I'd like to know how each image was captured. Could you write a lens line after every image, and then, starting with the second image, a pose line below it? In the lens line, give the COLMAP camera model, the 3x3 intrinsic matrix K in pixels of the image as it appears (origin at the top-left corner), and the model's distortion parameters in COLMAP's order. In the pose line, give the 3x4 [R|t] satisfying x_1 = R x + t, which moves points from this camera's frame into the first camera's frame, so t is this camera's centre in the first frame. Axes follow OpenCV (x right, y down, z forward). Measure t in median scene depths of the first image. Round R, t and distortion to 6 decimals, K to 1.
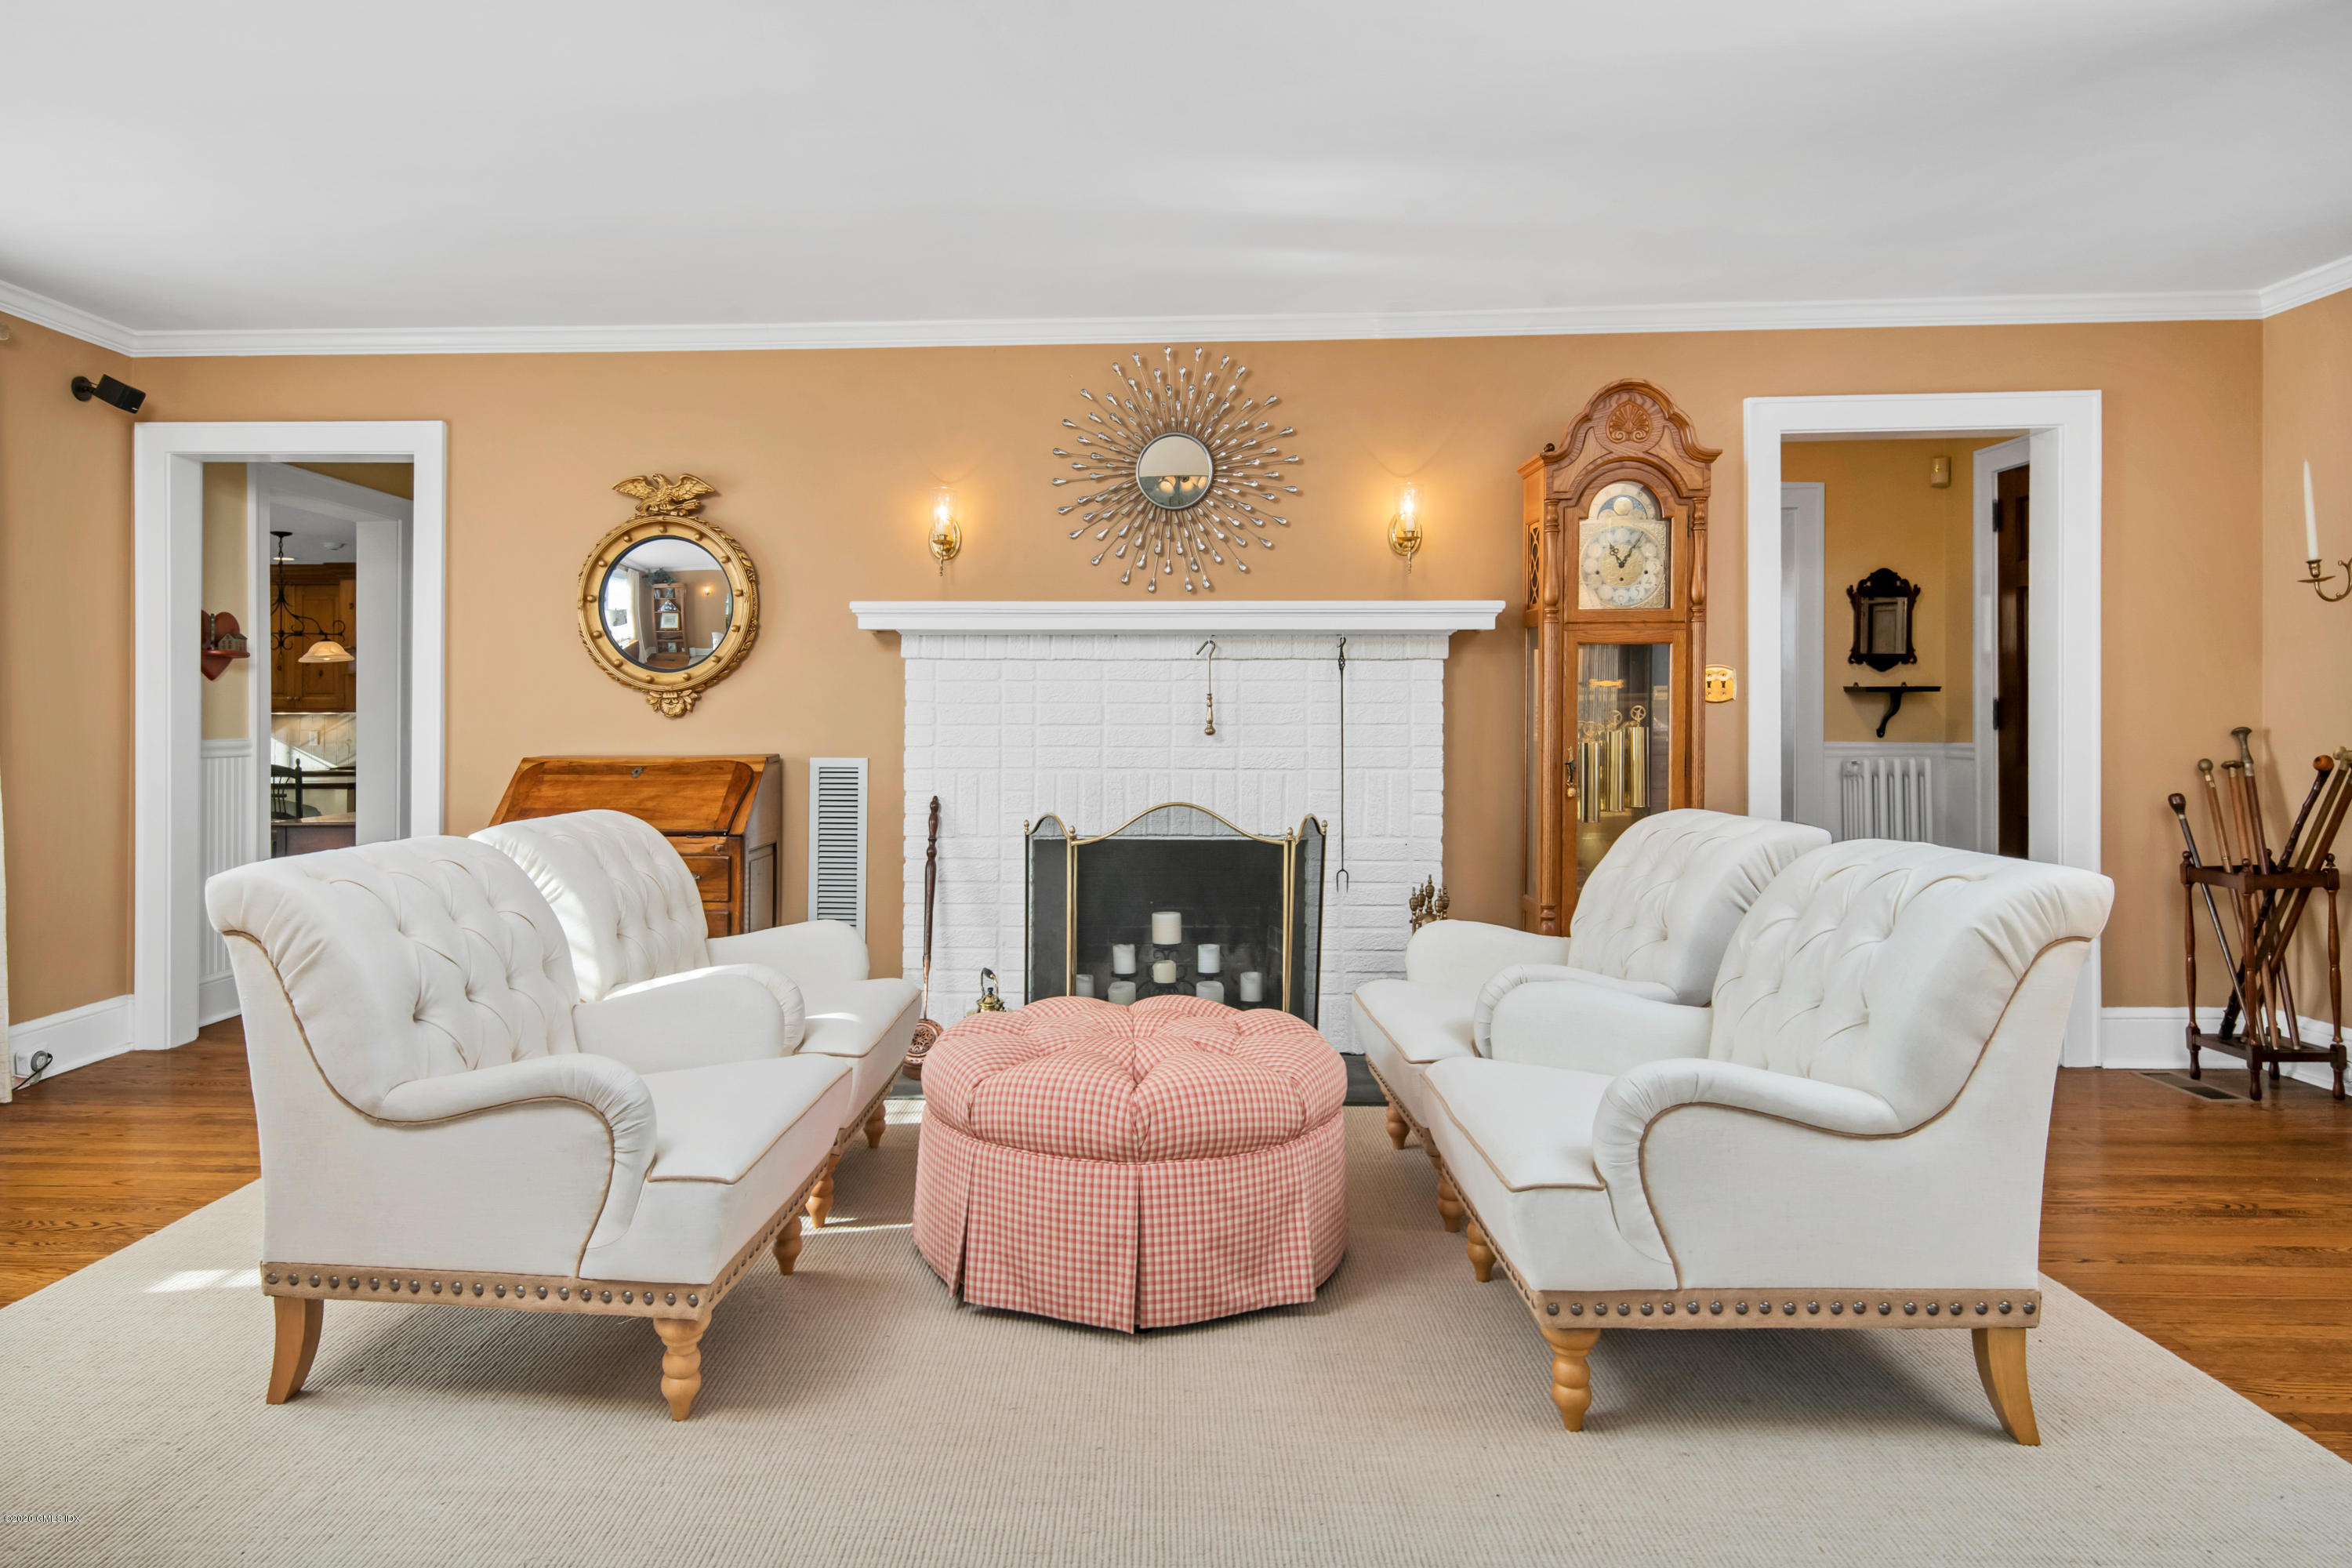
lens RADIAL K [[1429.9, 0, 1164.3], [0, 1429.9, 718.8], [0, 0, 1]] dist [-0.000243, -0.000028]
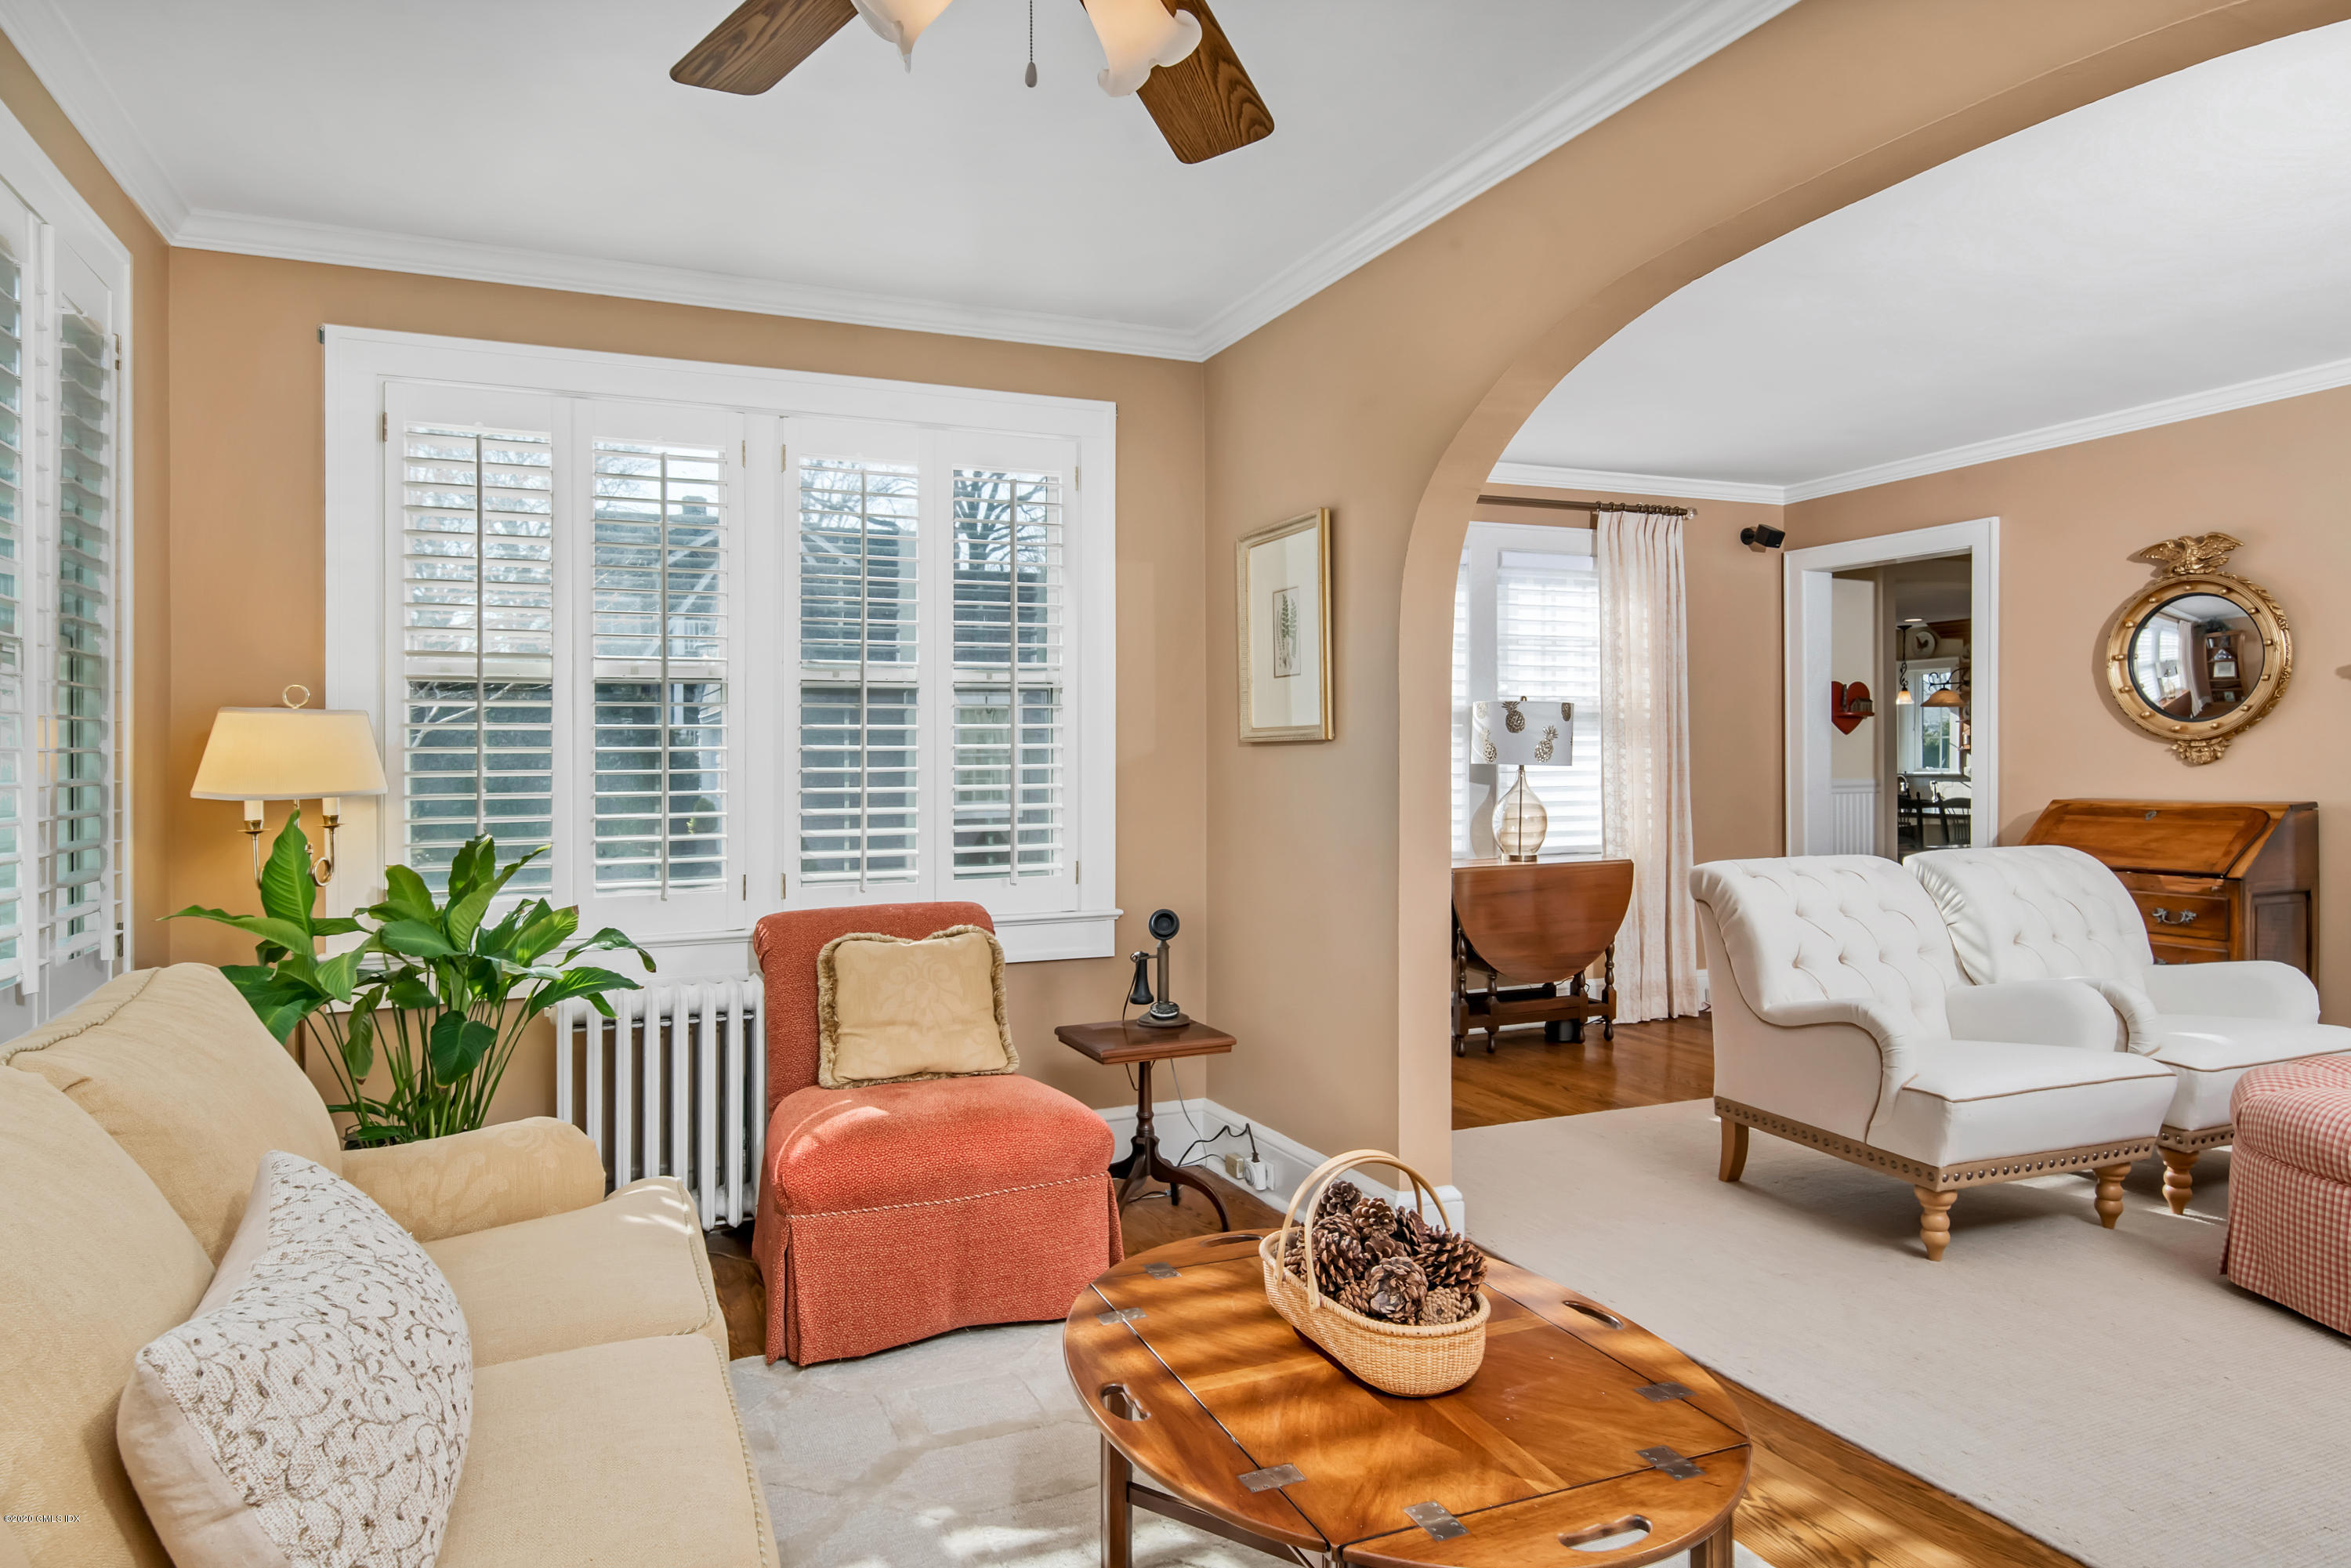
lens RADIAL K [[1407.2, 0, 1171.8], [0, 1407.2, 757.3], [0, 0, 1]] dist [-0.000033, -0.000038]
pose [[0.430958, -0.004756, -0.902359, 0.273410], [0.009308, 0.999956, -0.000825, -0.013042], [0.902324, -0.008044, 0.430983, -0.138890]]
